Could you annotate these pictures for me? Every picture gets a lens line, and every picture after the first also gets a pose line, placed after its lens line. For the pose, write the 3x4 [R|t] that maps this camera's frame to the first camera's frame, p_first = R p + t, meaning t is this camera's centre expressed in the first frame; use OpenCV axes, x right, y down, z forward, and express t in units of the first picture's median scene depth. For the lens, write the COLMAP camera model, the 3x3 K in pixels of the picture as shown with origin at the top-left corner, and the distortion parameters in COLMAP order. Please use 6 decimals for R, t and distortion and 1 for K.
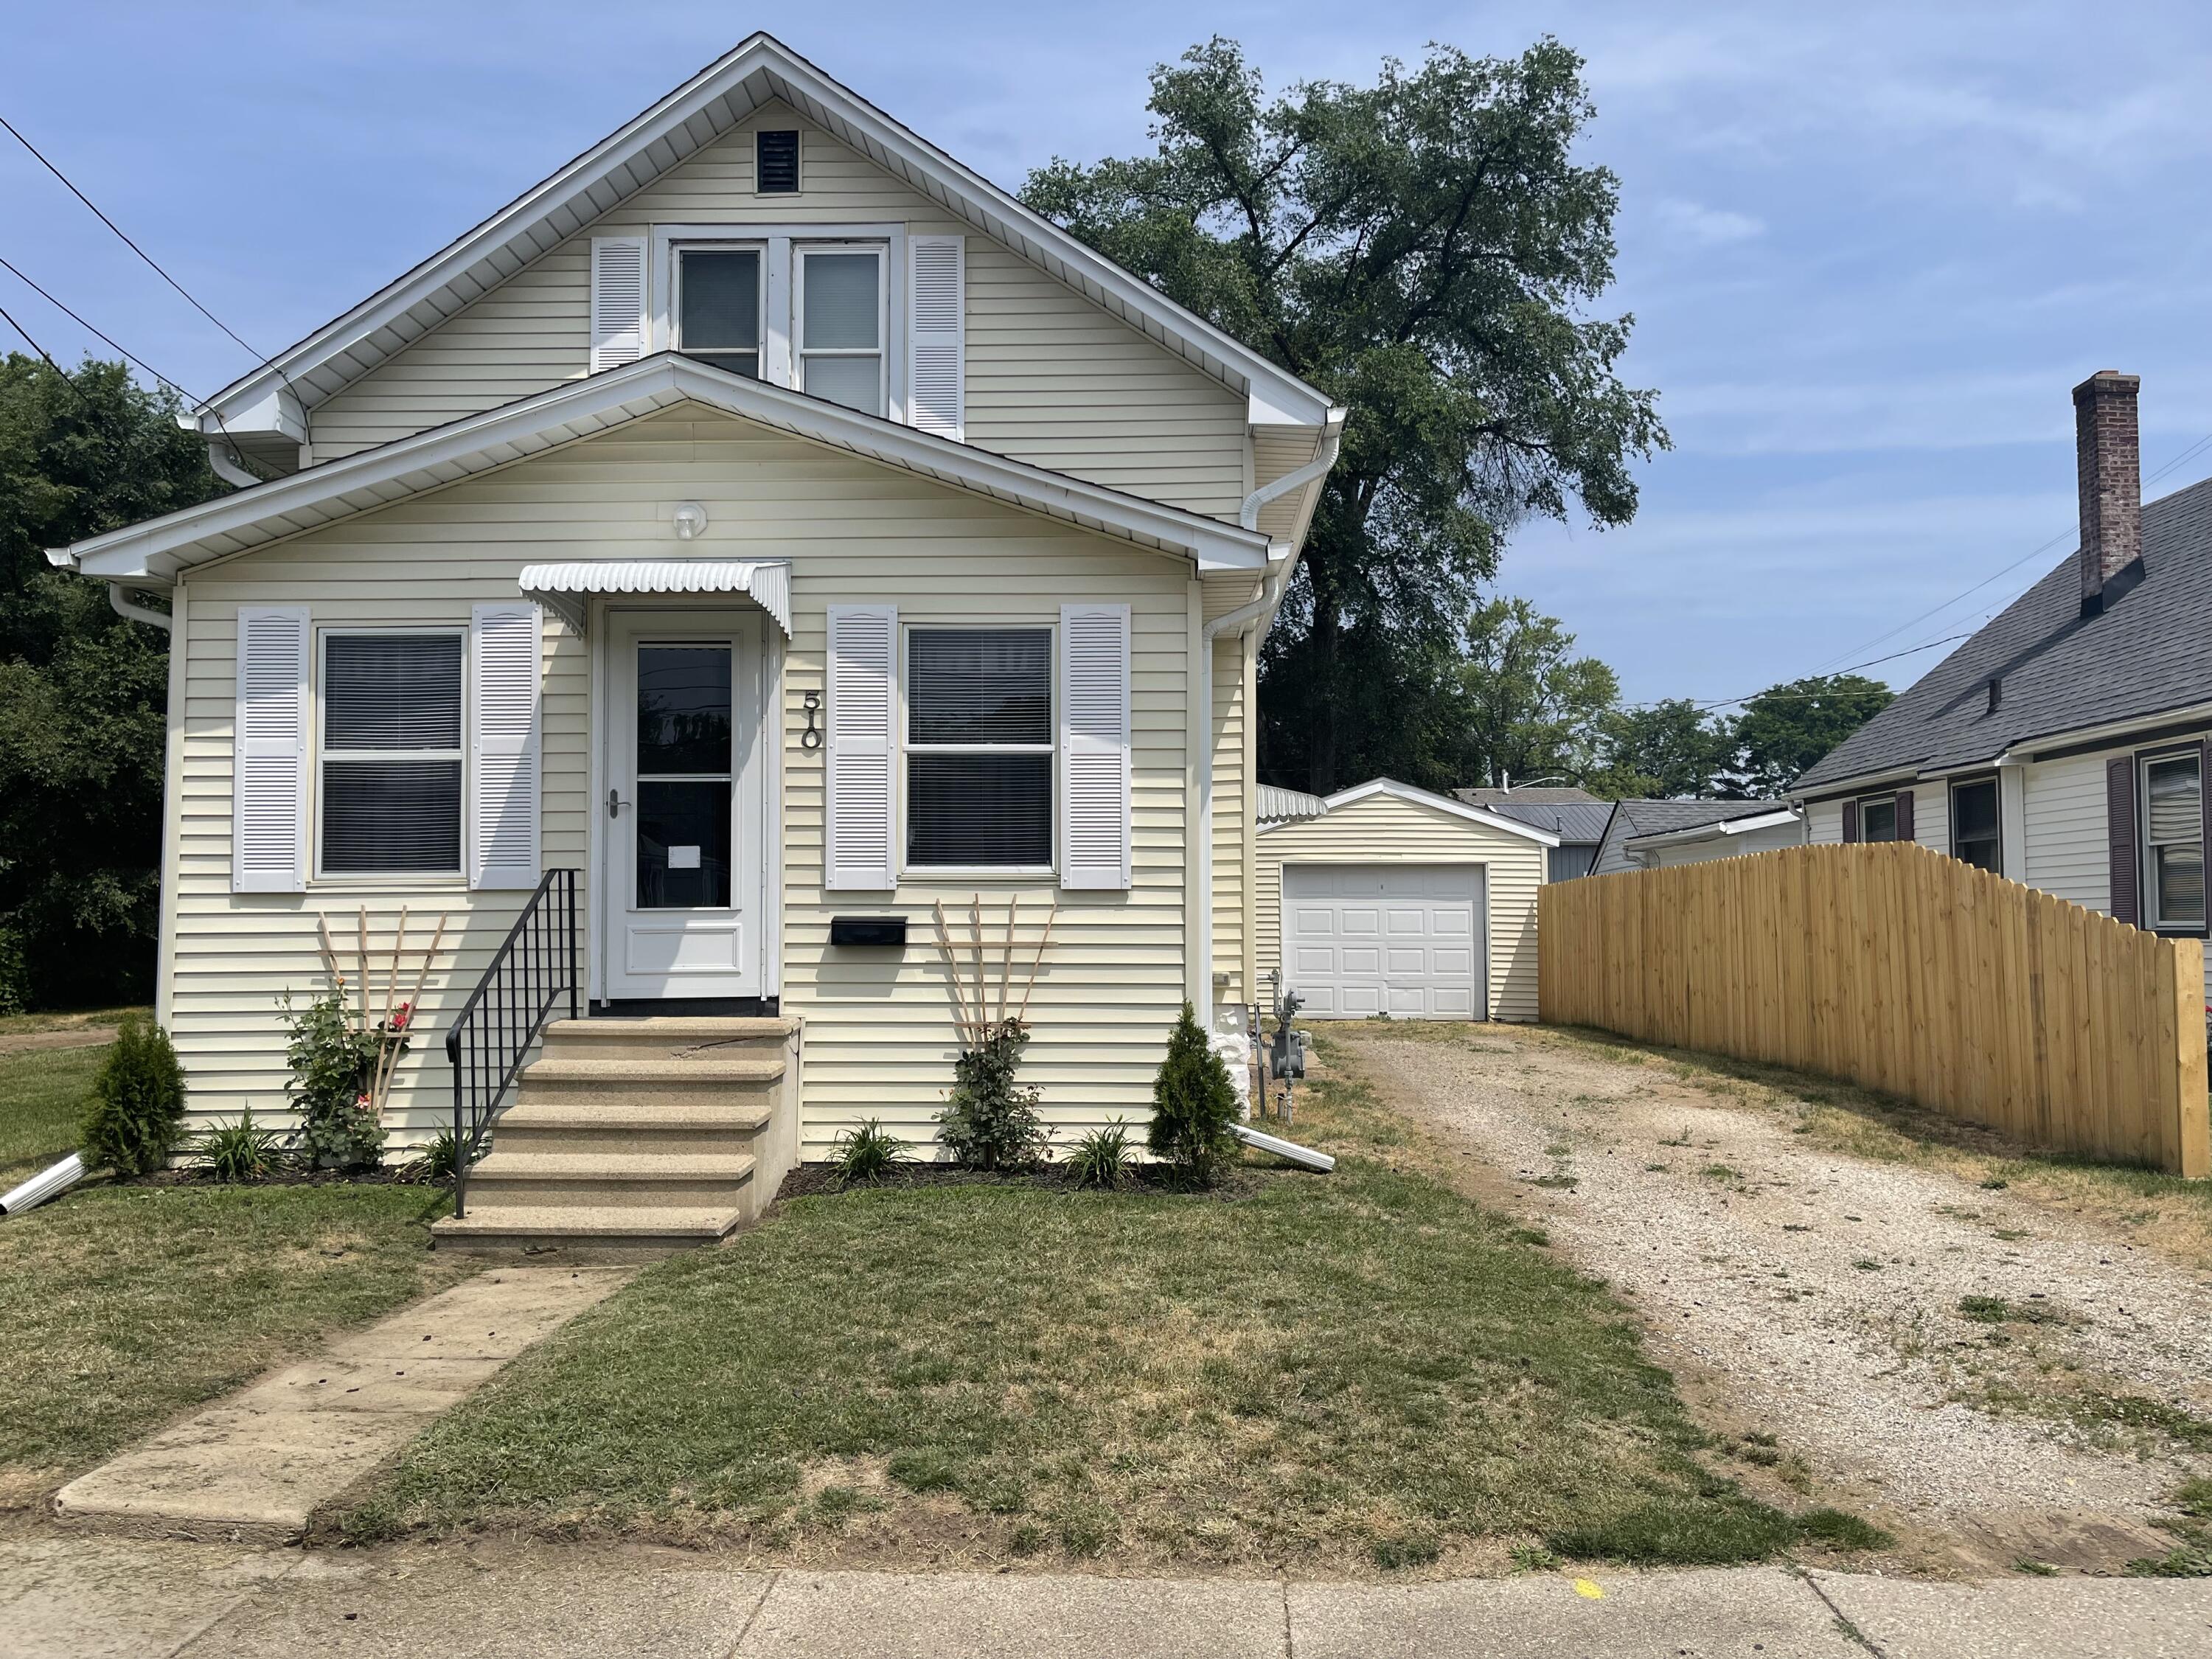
lens RADIAL K [[1688.6, 0, 1106.0], [0, 1688.6, 829.5], [0, 0, 1]] dist [0.044459, -0.000794]
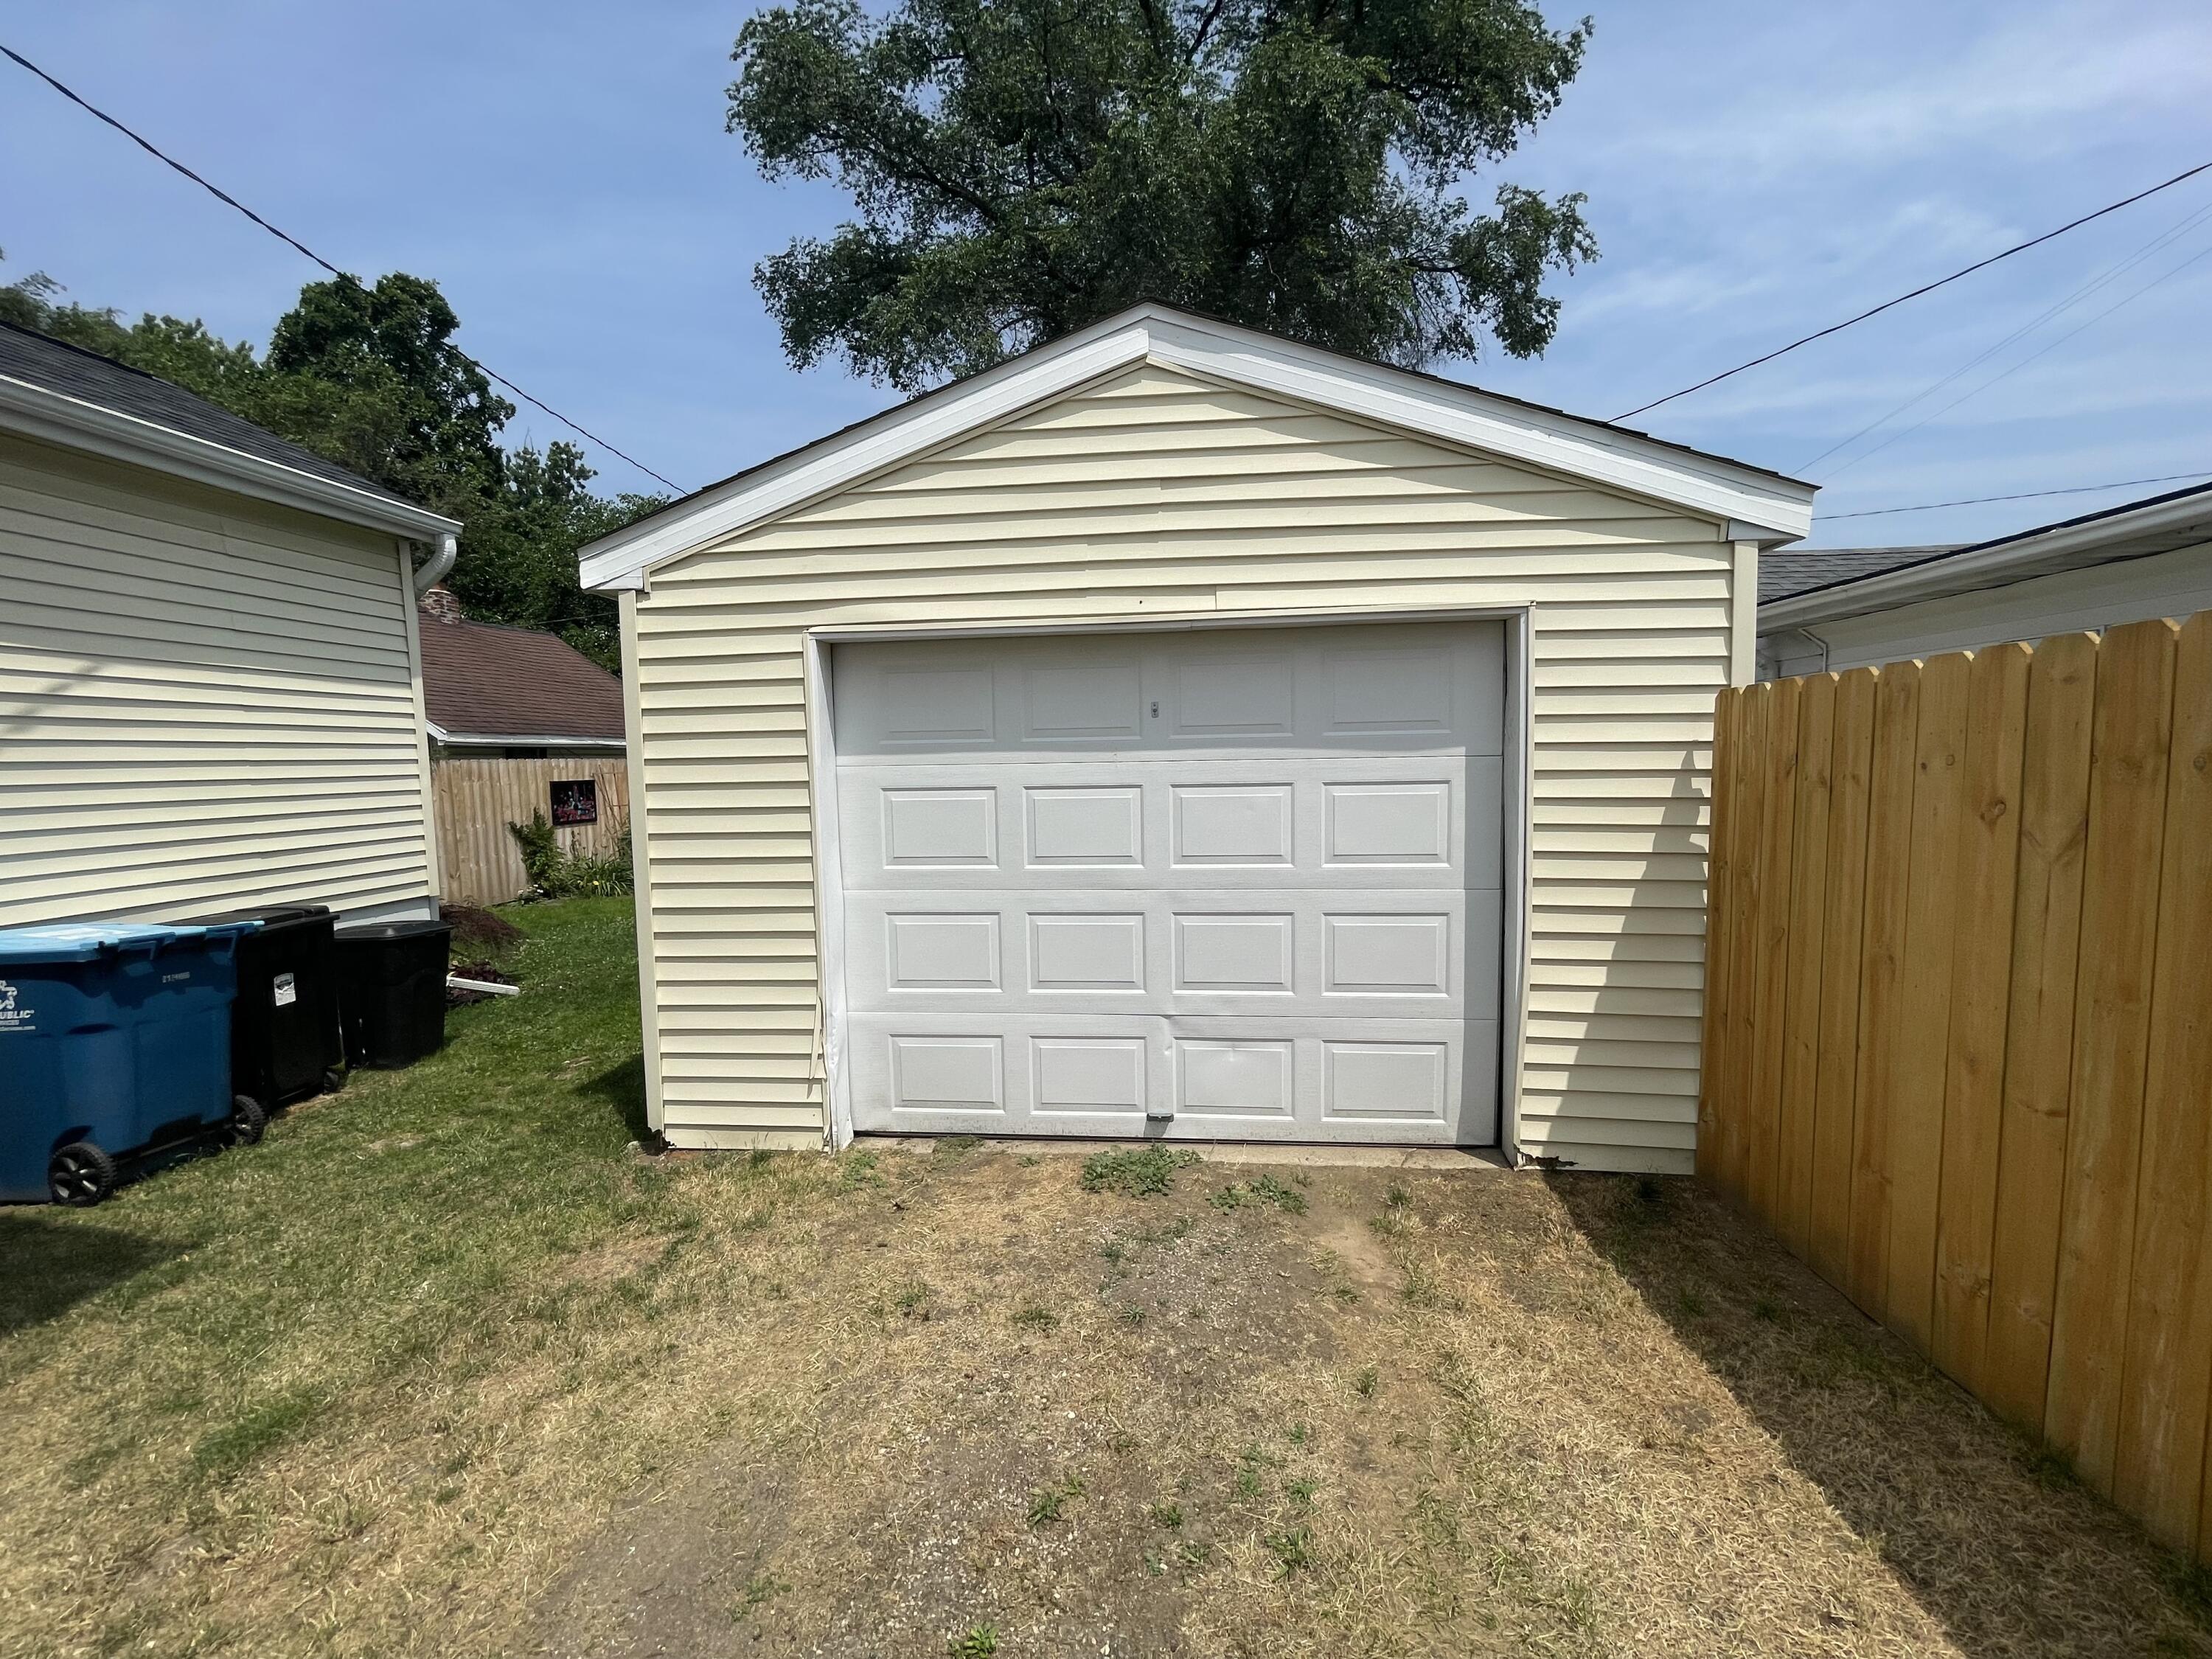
lens RADIAL K [[903.4, 0, 1099.6], [0, 903.4, 833.8], [0, 0, 1]] dist [-0.001544, 0.000014]
pose [[0.997485, -0.014296, -0.069427, 0.164970], [0.023856, 0.990020, 0.138895, 0.033507], [0.066748, -0.140202, 0.987871, 0.841935]]
